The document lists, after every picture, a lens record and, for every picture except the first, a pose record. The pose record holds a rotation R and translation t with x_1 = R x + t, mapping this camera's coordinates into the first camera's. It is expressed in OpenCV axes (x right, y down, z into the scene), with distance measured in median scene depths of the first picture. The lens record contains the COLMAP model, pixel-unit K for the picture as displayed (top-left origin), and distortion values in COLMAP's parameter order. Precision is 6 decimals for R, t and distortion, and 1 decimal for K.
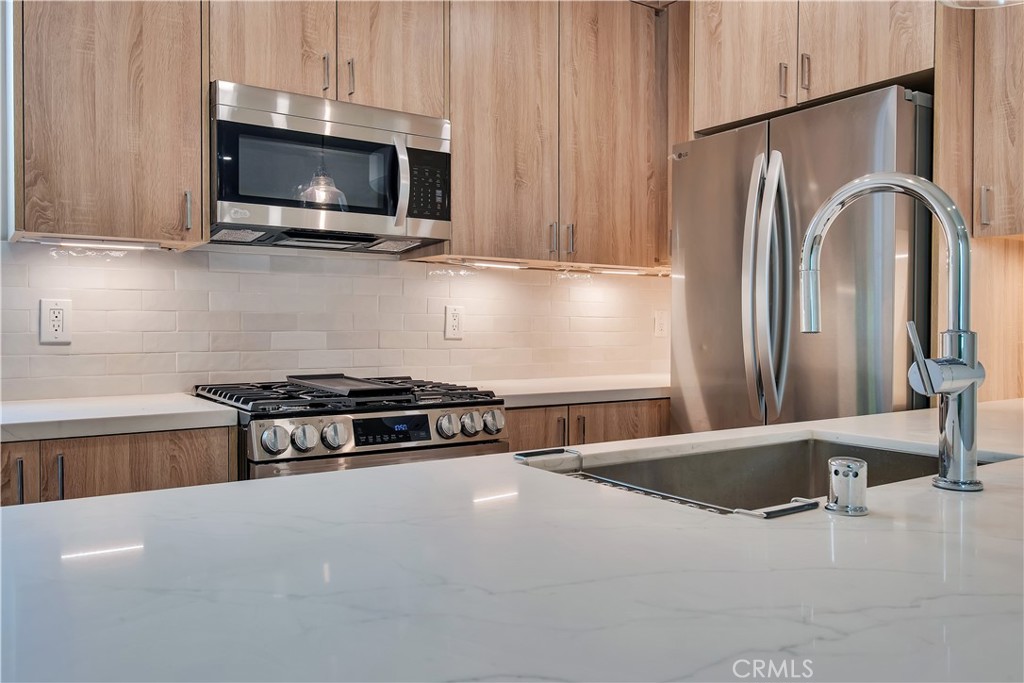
lens RADIAL K [[791.7, 0, 507.5], [0, 791.7, 338.5], [0, 0, 1]] dist [0.016078, 0.000546]
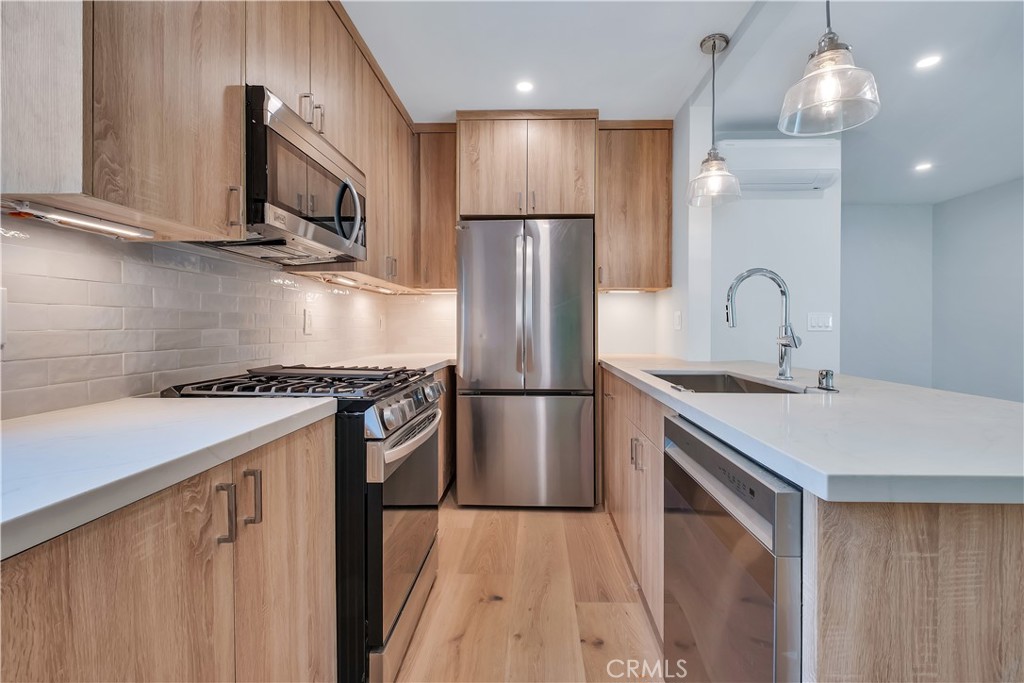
lens RADIAL K [[447.3, 0, 519.0], [0, 447.3, 335.2], [0, 0, 1]] dist [0.000596, -0.004634]
pose [[0.600146, -0.017253, 0.799704, -0.638932], [0.012010, 0.999849, 0.012557, -0.003833], [-0.799800, 0.002068, 0.600263, 0.386822]]
